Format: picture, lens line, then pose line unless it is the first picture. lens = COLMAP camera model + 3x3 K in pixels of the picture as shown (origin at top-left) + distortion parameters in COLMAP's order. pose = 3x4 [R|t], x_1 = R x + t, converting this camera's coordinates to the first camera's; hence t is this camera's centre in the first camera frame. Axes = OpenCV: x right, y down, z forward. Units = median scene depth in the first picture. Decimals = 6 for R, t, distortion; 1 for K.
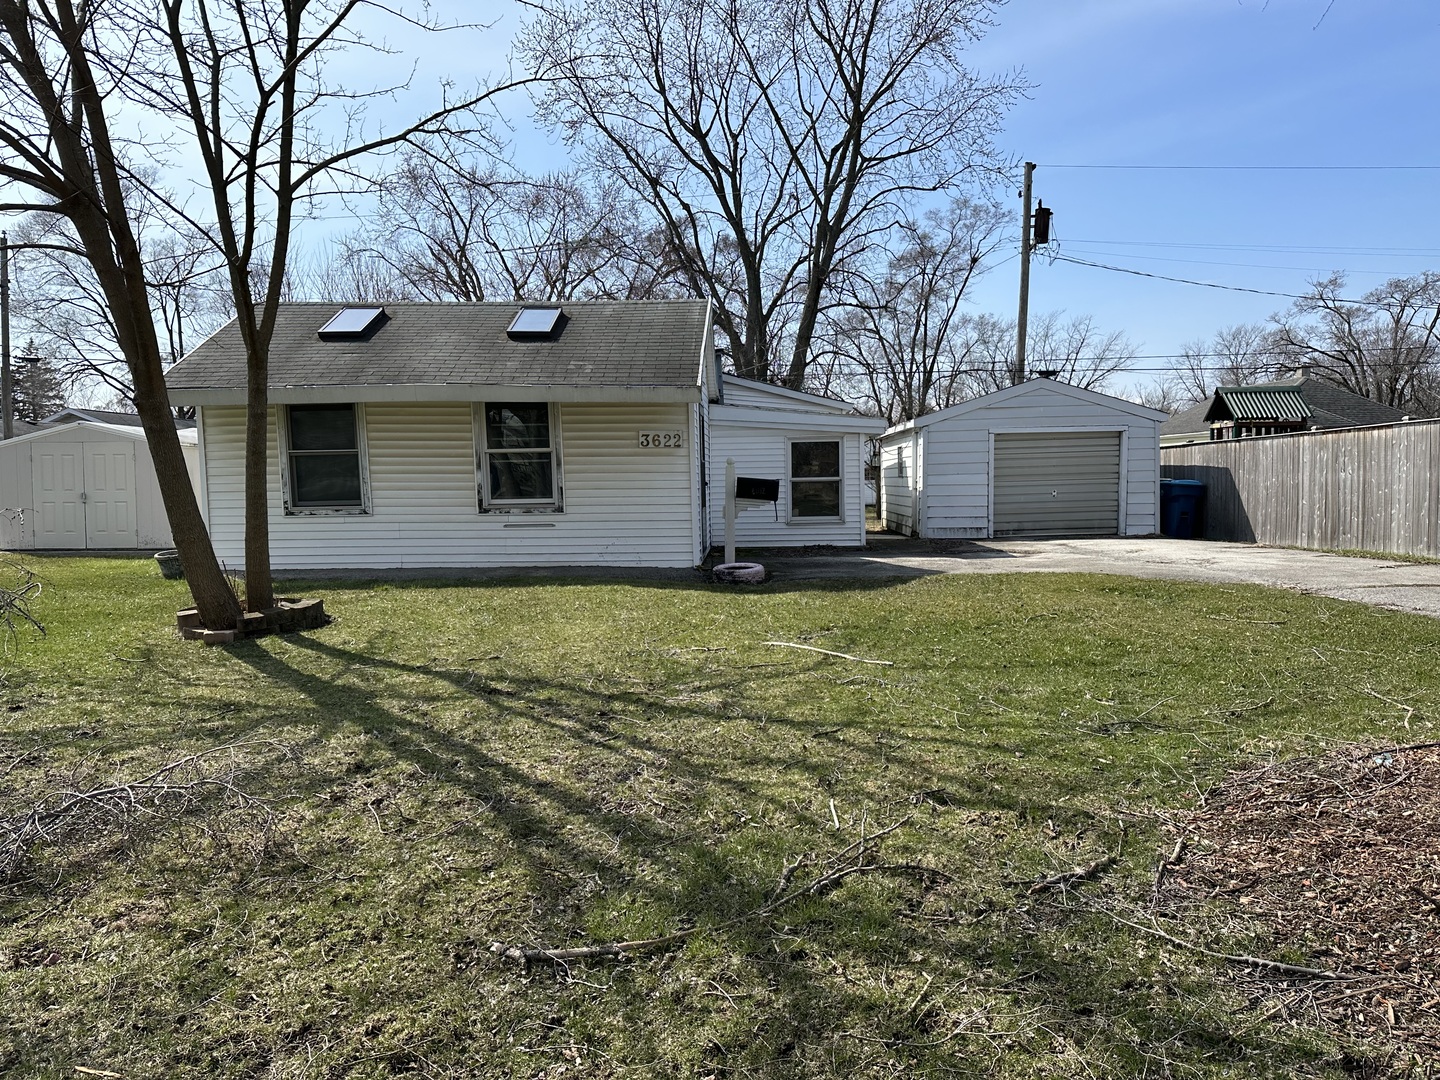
lens RADIAL K [[1003.6, 0, 720.0], [0, 1003.6, 540.0], [0, 0, 1]] dist [0.085331, -0.112483]
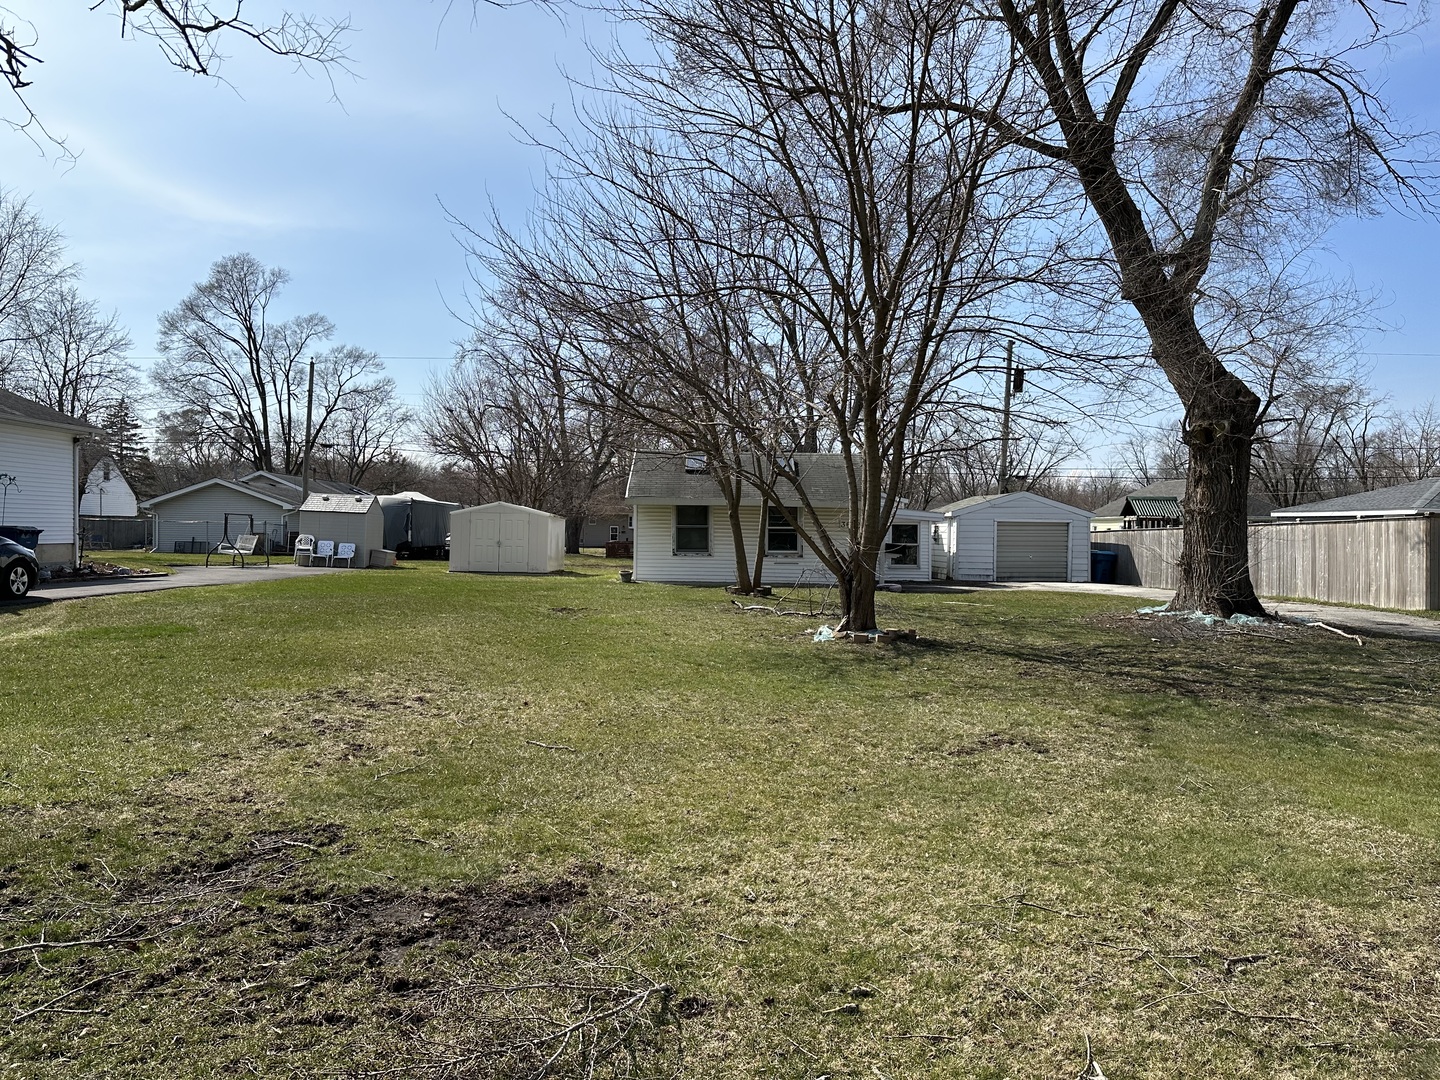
lens RADIAL K [[993.1, 0, 693.2], [0, 993.1, 537.7], [0, 0, 1]] dist [0.083991, -0.106697]
pose [[0.999525, 0.028315, 0.012184, -0.294704], [-0.027519, 0.997750, -0.061144, 0.046565], [-0.013888, 0.060779, 0.998055, -0.772838]]
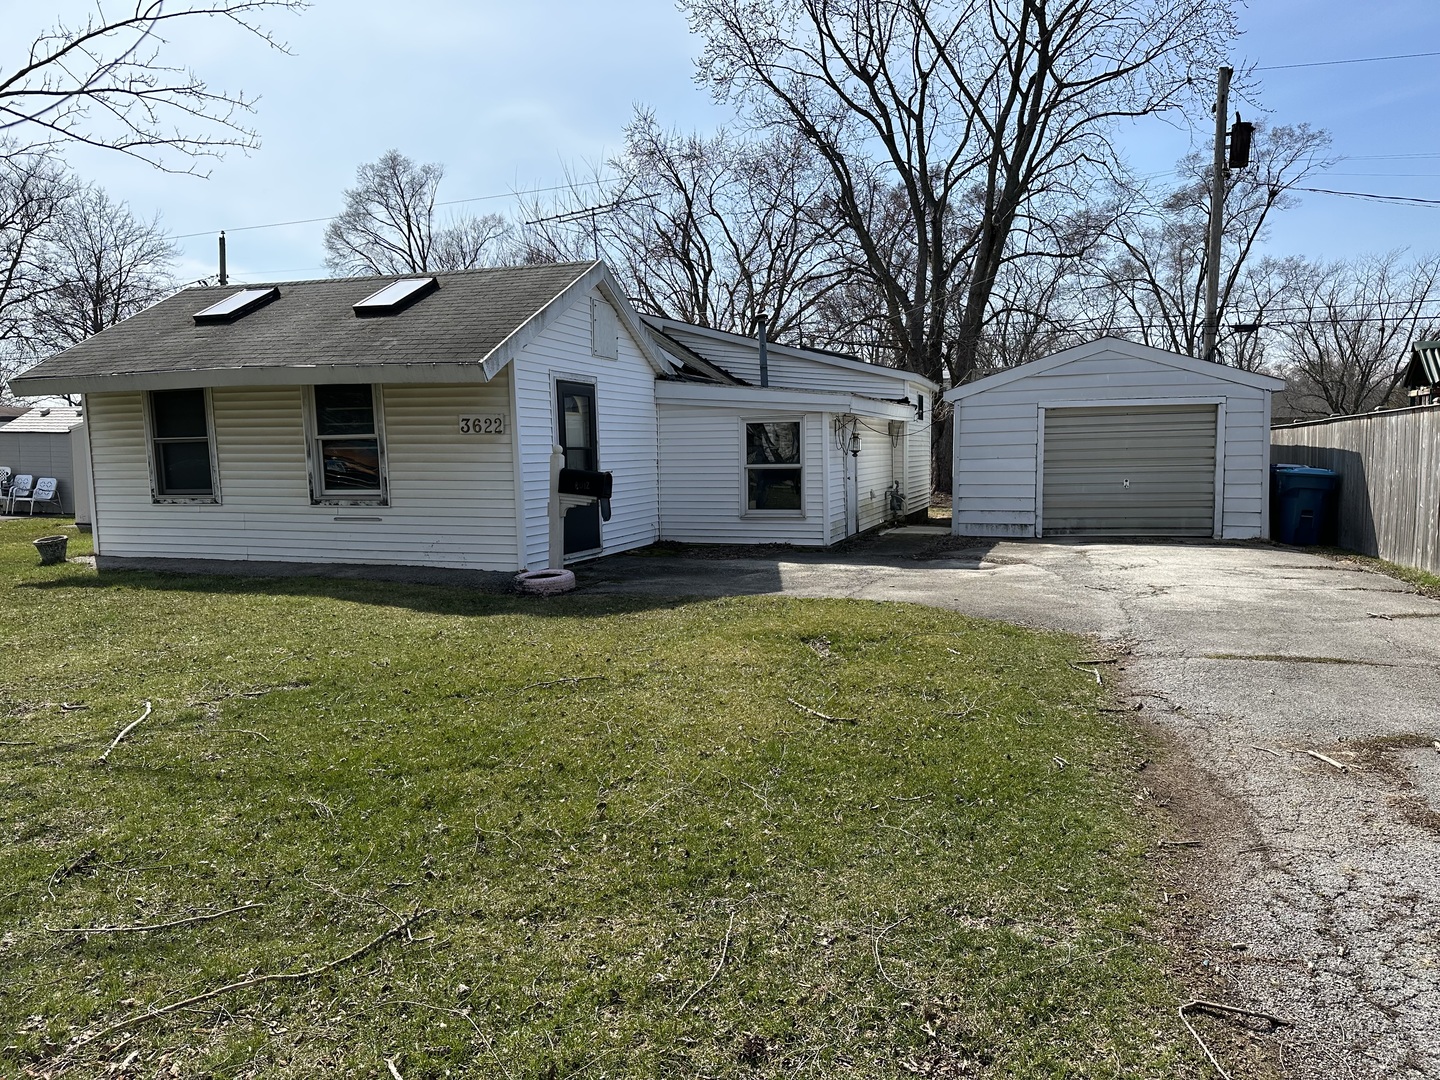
lens RADIAL K [[1003.6, 0, 720.0], [0, 1003.6, 540.0], [0, 0, 1]] dist [0.085331, -0.112483]
pose [[0.953563, 0.029615, -0.299733, 0.285302], [-0.020337, 0.999214, 0.034028, -0.023787], [0.300506, -0.026352, 0.953416, 0.155749]]
